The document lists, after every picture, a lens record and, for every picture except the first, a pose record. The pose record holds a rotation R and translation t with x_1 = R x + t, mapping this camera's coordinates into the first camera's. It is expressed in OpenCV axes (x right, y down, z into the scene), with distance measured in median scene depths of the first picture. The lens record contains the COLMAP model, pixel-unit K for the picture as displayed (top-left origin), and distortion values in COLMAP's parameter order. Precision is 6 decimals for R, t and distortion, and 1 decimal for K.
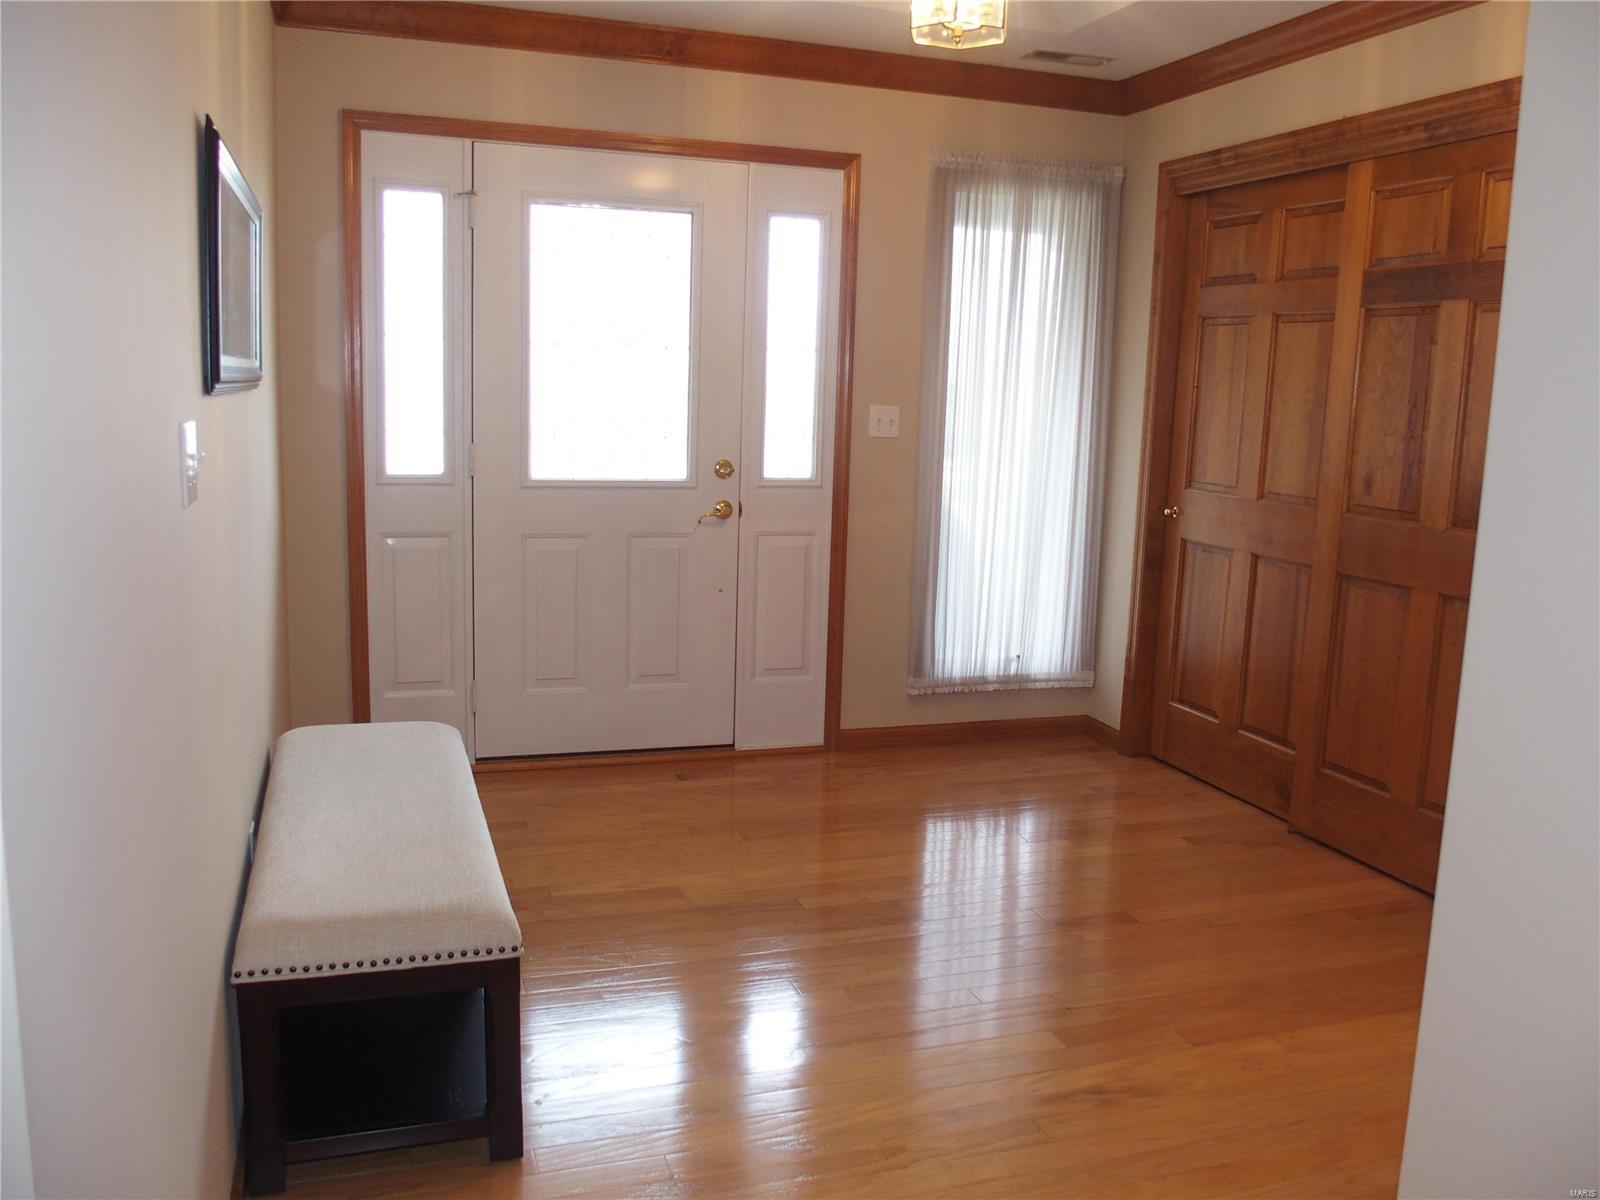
lens RADIAL K [[1325.9, 0, 797.9], [0, 1325.9, 597.0], [0, 0, 1]] dist [-0.045726, -0.006263]
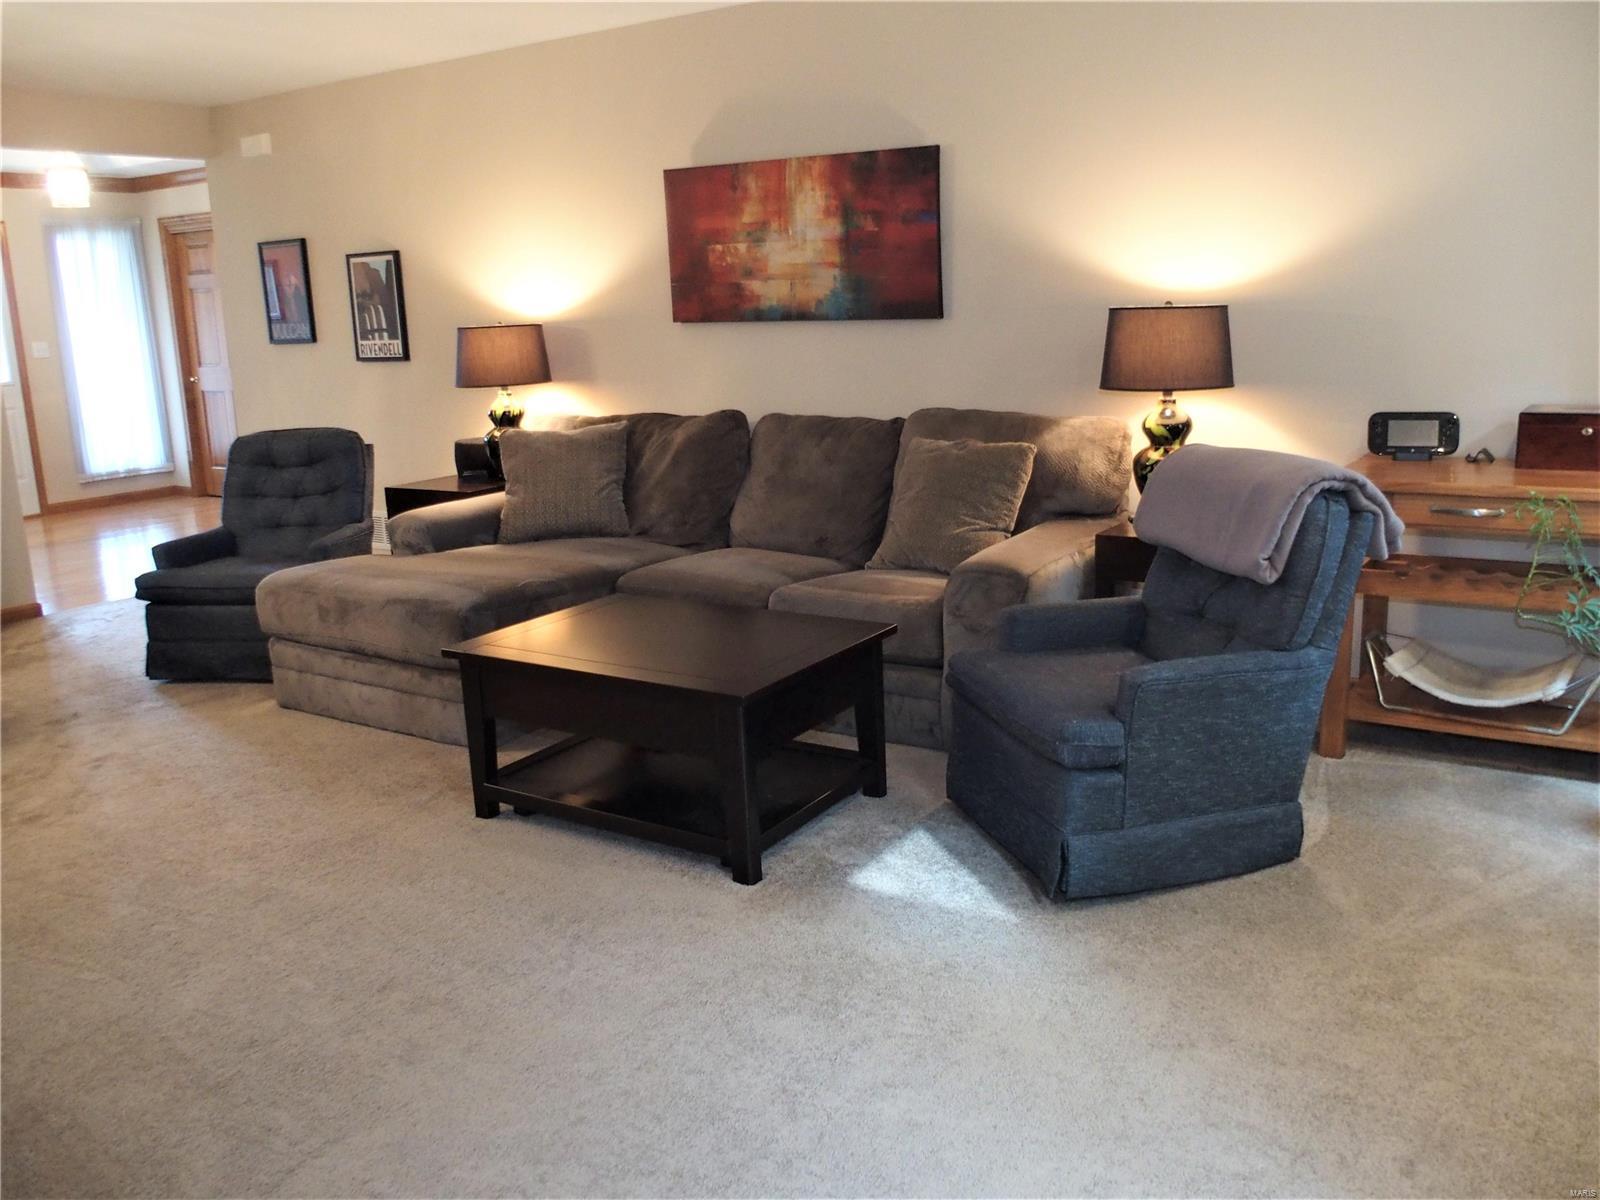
lens RADIAL K [[1325.9, 0, 796.7], [0, 1325.9, 602.0], [0, 0, 1]] dist [-0.045726, -0.006263]
pose [[0.779314, -0.195176, 0.595463, -0.301054], [0.157654, 0.980760, 0.115135, 0.204004], [-0.606477, 0.004150, 0.795090, -1.317925]]
